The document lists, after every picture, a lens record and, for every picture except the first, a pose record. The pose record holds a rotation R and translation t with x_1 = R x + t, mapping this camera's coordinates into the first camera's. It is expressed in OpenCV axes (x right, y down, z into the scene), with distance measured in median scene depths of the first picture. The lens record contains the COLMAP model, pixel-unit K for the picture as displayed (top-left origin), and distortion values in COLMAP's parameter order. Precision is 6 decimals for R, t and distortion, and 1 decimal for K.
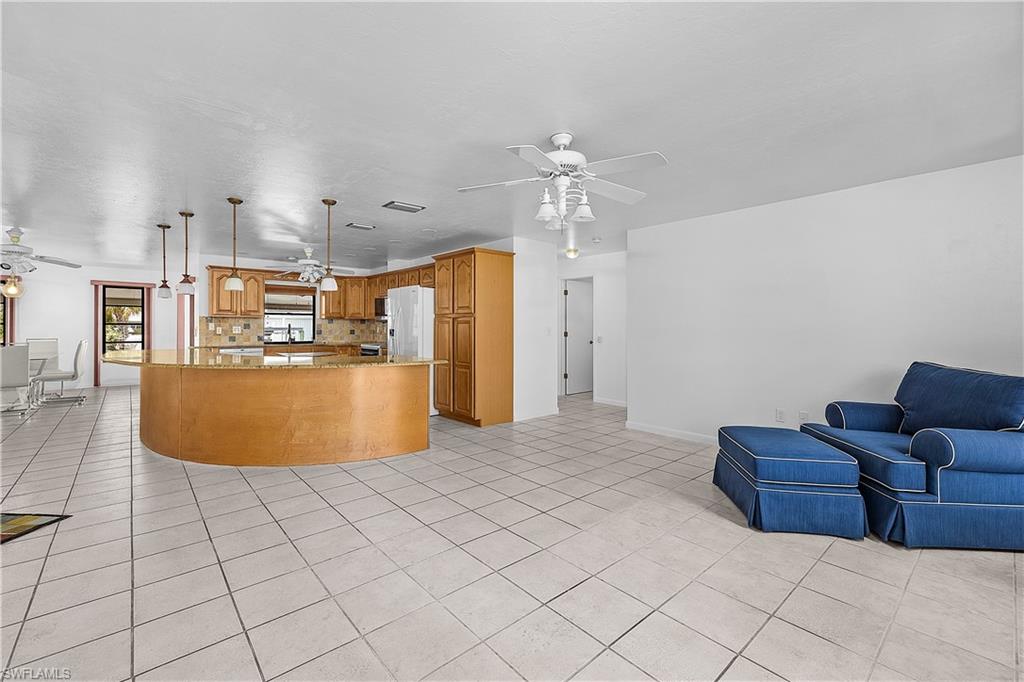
lens RADIAL K [[437.0, 0, 512.9], [0, 437.0, 324.2], [0, 0, 1]] dist [0.001269, -0.000001]
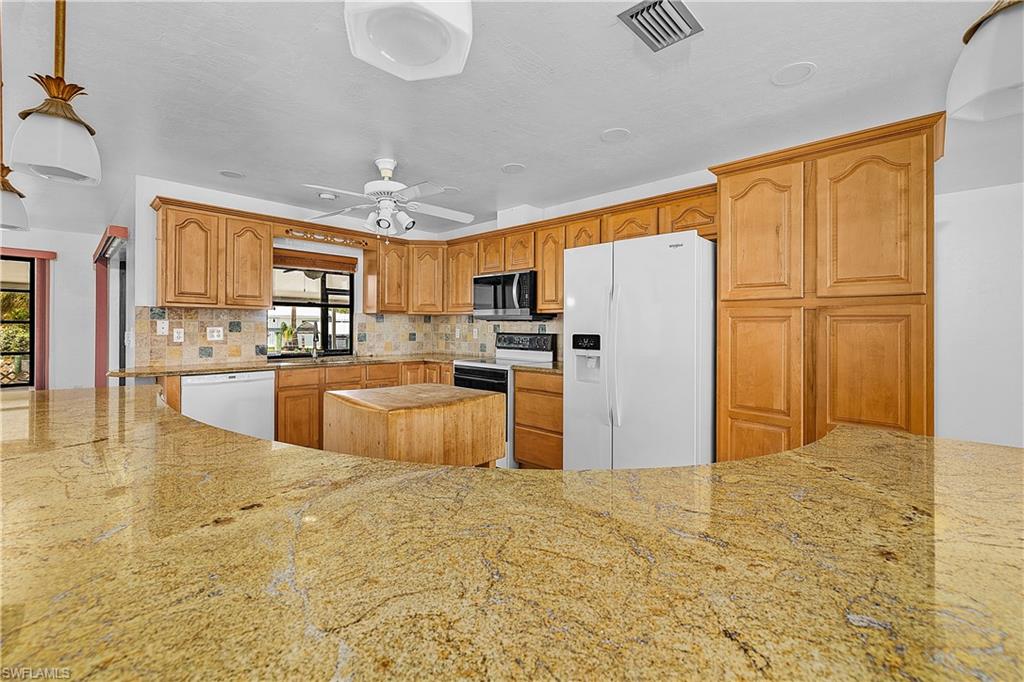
lens RADIAL K [[437.0, 0, 512.9], [0, 437.0, 324.2], [0, 0, 1]] dist [0.001269, -0.000001]
pose [[0.996424, 0.002867, 0.084446, -0.339437], [-0.002788, 0.999996, -0.001060, 0.001268], [-0.084449, 0.000821, 0.996427, 0.478789]]
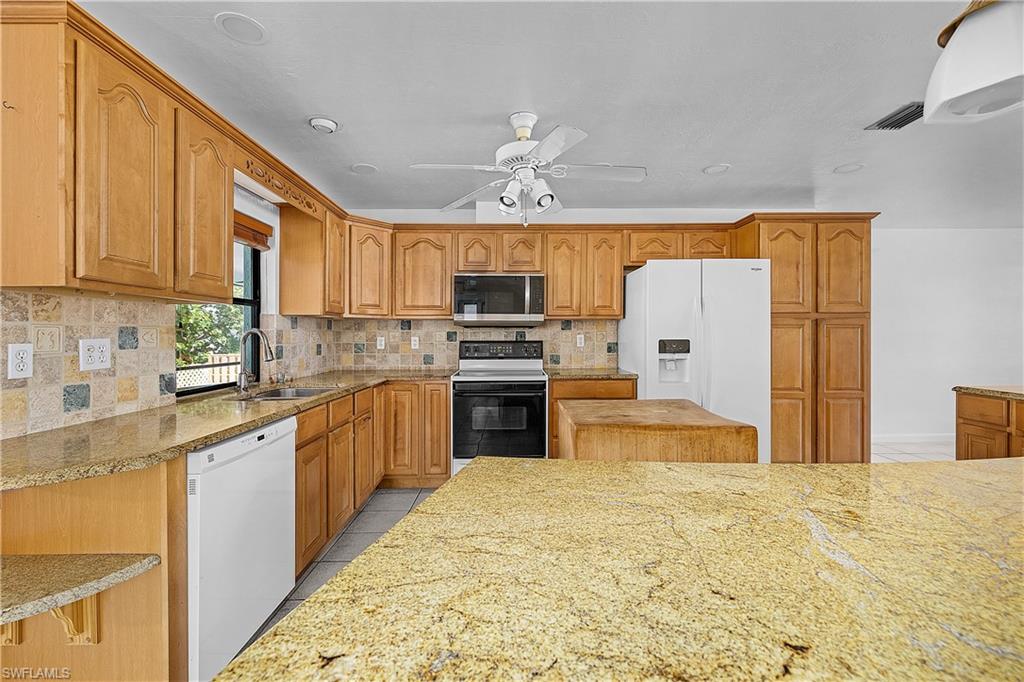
lens RADIAL K [[430.5, 0, 510.5], [0, 430.5, 332.3], [0, 0, 1]] dist [-0.000774, -0.000023]
pose [[0.653821, -0.002013, 0.756647, -0.676262], [0.002367, 0.999997, 0.000616, 0.001927], [-0.756646, 0.001388, 0.653823, 0.712586]]
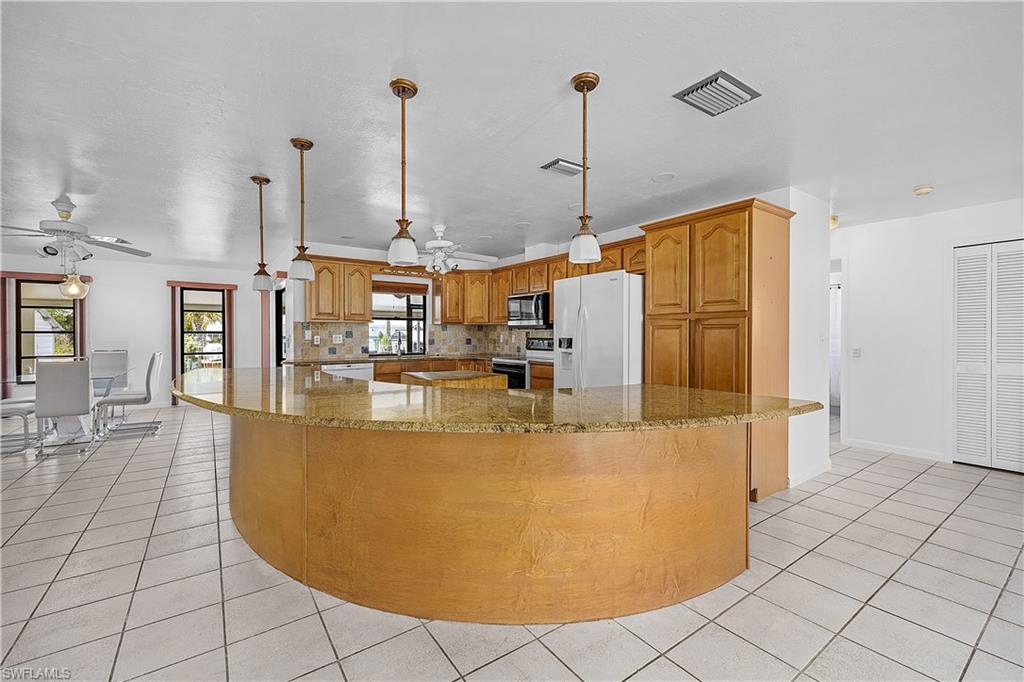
lens RADIAL K [[431.3, 0, 511.3], [0, 431.3, 335.8], [0, 0, 1]] dist [0.000725, 0.000083]
pose [[0.994486, -0.002676, -0.104835, -0.251490], [0.003579, 0.999958, 0.008421, 0.001674], [0.104808, -0.008750, 0.994454, 0.278931]]
